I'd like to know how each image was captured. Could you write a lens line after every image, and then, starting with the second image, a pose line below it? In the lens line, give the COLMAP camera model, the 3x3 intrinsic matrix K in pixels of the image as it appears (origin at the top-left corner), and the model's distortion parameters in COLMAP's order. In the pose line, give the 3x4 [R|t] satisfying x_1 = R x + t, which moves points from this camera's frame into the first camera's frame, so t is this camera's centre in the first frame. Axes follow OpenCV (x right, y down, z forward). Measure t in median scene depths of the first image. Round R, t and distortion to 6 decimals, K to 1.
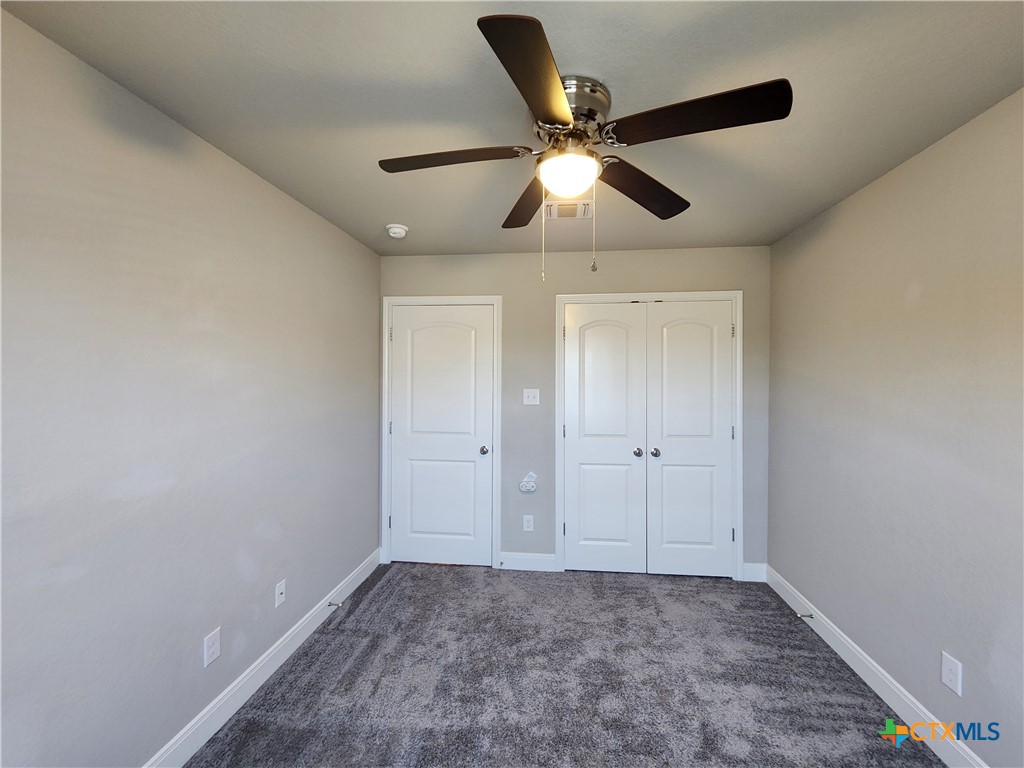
lens RADIAL K [[418.3, 0, 517.7], [0, 418.3, 376.9], [0, 0, 1]] dist [0.004718, -0.002361]
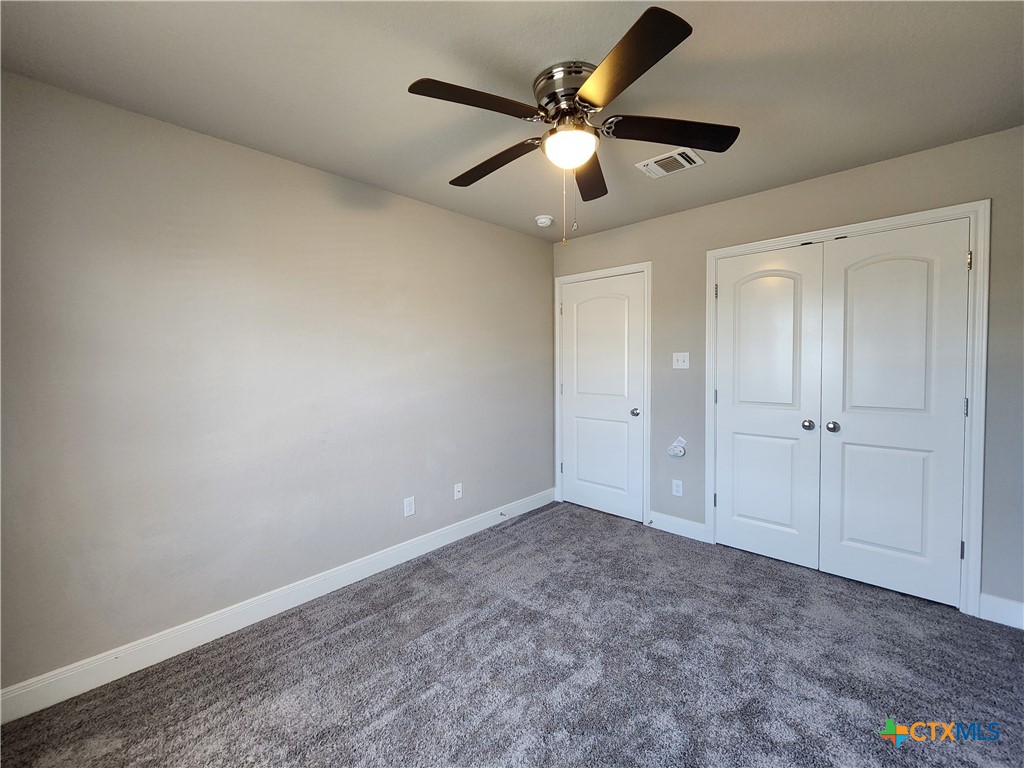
lens RADIAL K [[418.3, 0, 519.0], [0, 418.3, 377.5], [0, 0, 1]] dist [0.004718, -0.002361]
pose [[0.794116, 0.012059, -0.607646, 0.370832], [0.011824, 0.999307, 0.035284, 0.054179], [0.607651, -0.035204, 0.793424, -0.011638]]
